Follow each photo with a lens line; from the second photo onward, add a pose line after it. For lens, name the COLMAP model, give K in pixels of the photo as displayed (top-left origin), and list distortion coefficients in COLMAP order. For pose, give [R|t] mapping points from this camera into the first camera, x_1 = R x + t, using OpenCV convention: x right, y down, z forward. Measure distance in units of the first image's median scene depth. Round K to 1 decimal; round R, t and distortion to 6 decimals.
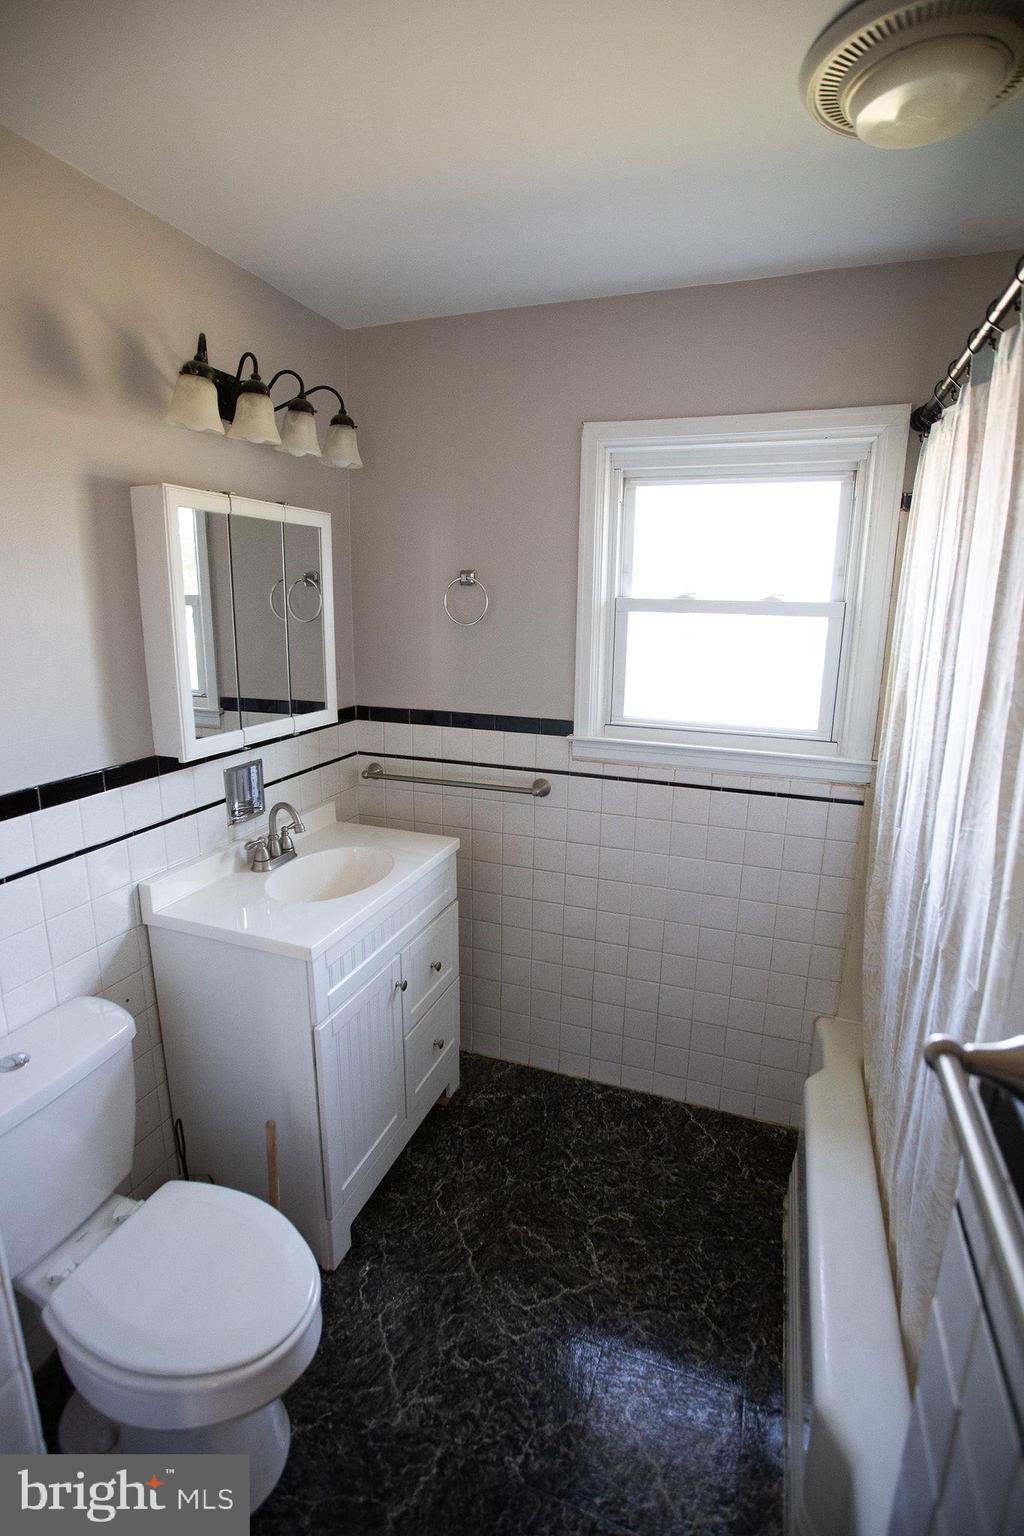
lens RADIAL K [[693.1, 0, 512.0], [0, 693.1, 768.0], [0, 0, 1]] dist [-0.039495, 0.010495]
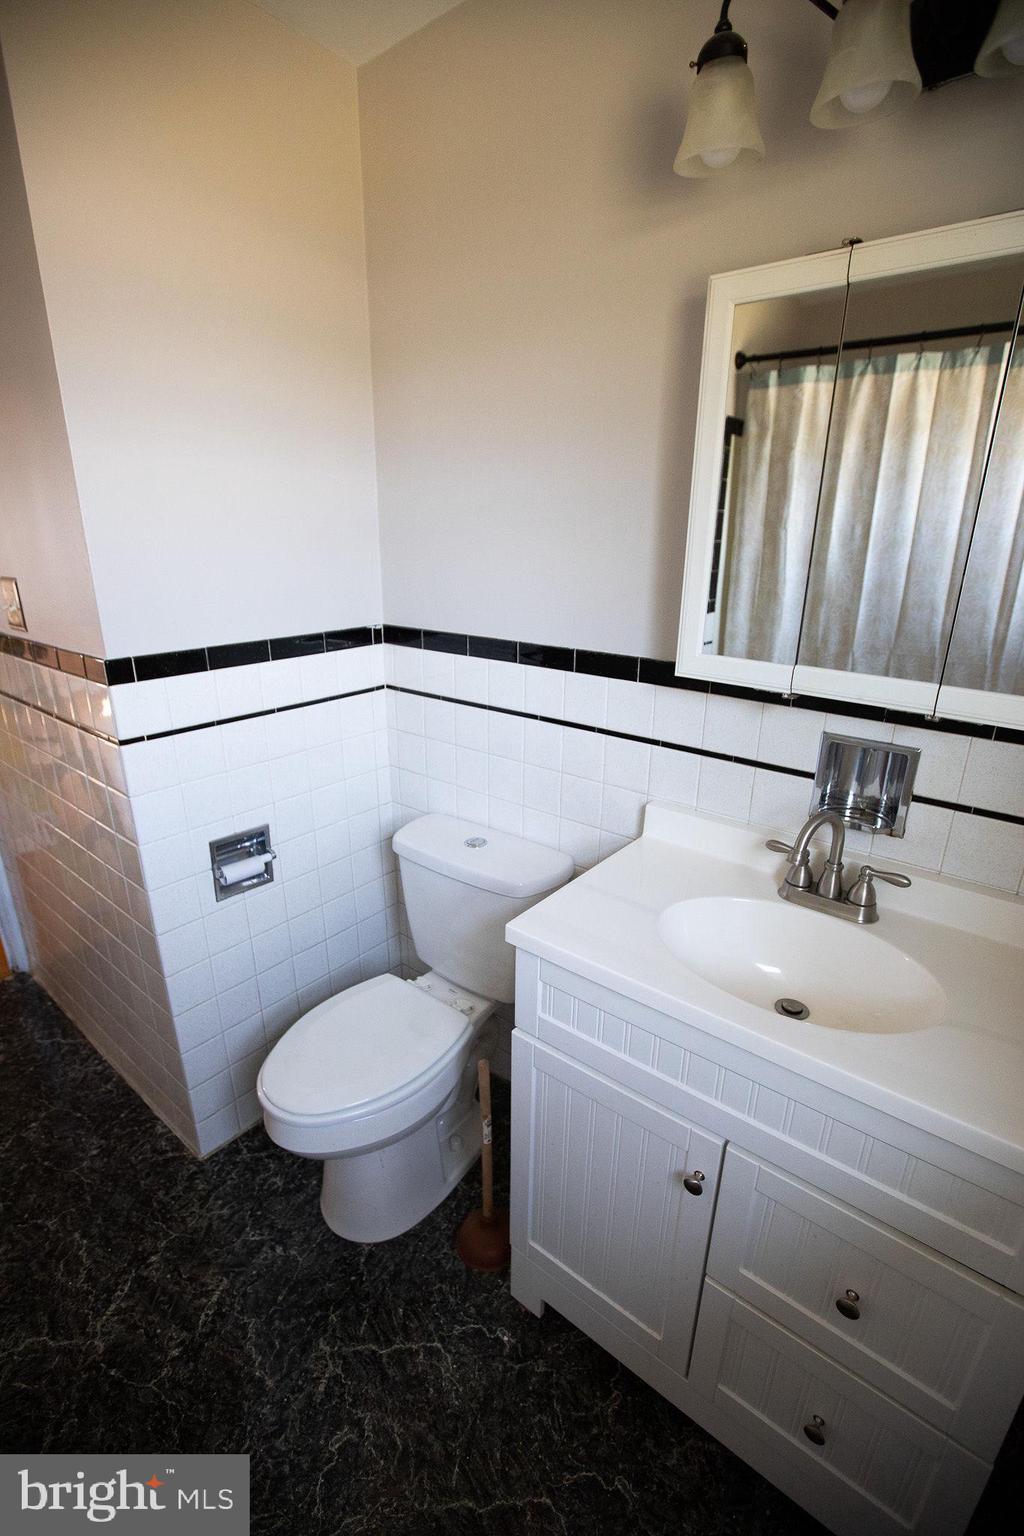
lens RADIAL K [[693.1, 0, 512.0], [0, 693.1, 768.0], [0, 0, 1]] dist [-0.039495, 0.010495]
pose [[-0.314414, 0.306741, -0.898362, 0.320289], [-0.238354, 0.890529, 0.387487, -0.179022], [0.918875, 0.335959, -0.206882, 1.048629]]
